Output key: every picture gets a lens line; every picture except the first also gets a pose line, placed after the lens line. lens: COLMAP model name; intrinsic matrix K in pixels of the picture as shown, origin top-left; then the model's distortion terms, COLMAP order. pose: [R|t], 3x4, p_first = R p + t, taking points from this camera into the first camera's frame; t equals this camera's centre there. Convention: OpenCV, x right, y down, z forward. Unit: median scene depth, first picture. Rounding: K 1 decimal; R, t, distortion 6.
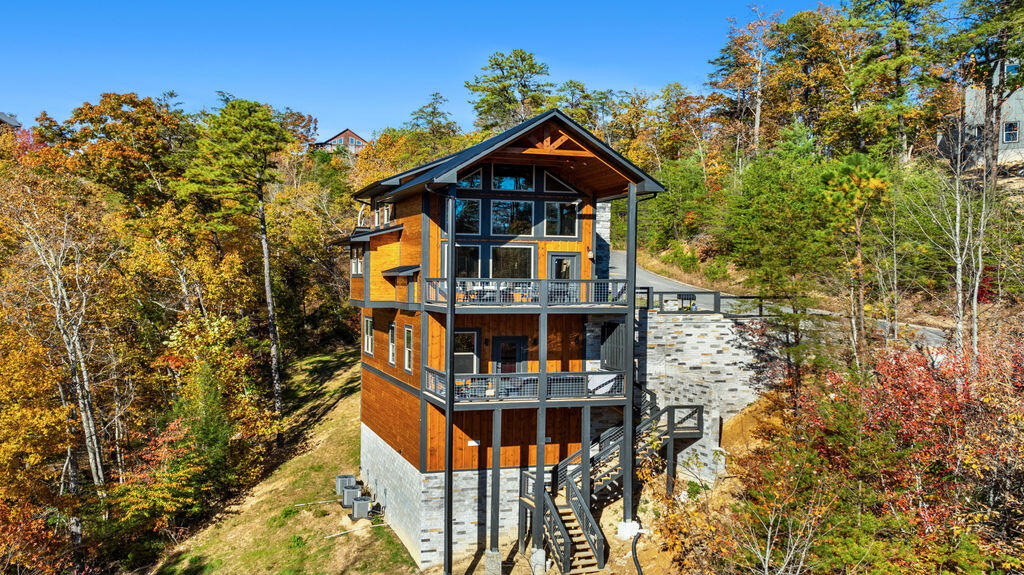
lens RADIAL K [[724.7, 0, 458.1], [0, 724.7, 281.4], [0, 0, 1]] dist [-0.030077, 0.034882]
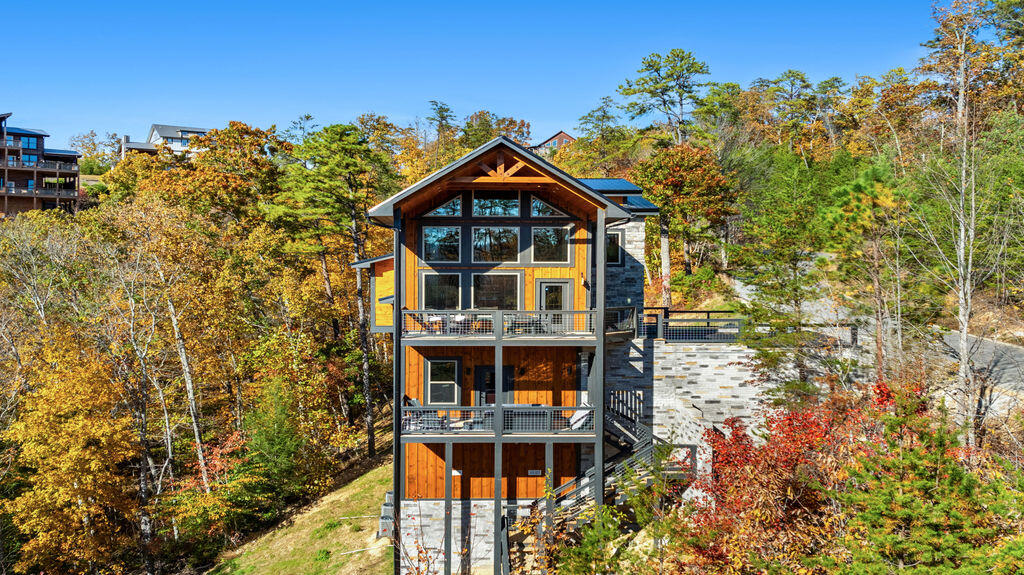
lens RADIAL K [[724.7, 0, 512.3], [0, 724.7, 286.6], [0, 0, 1]] dist [-0.030077, 0.034882]
pose [[0.978388, -0.000069, -0.206776, 0.288609], [0.000919, 0.999992, 0.004015, -0.033699], [0.206774, -0.004118, 0.978380, 0.045655]]
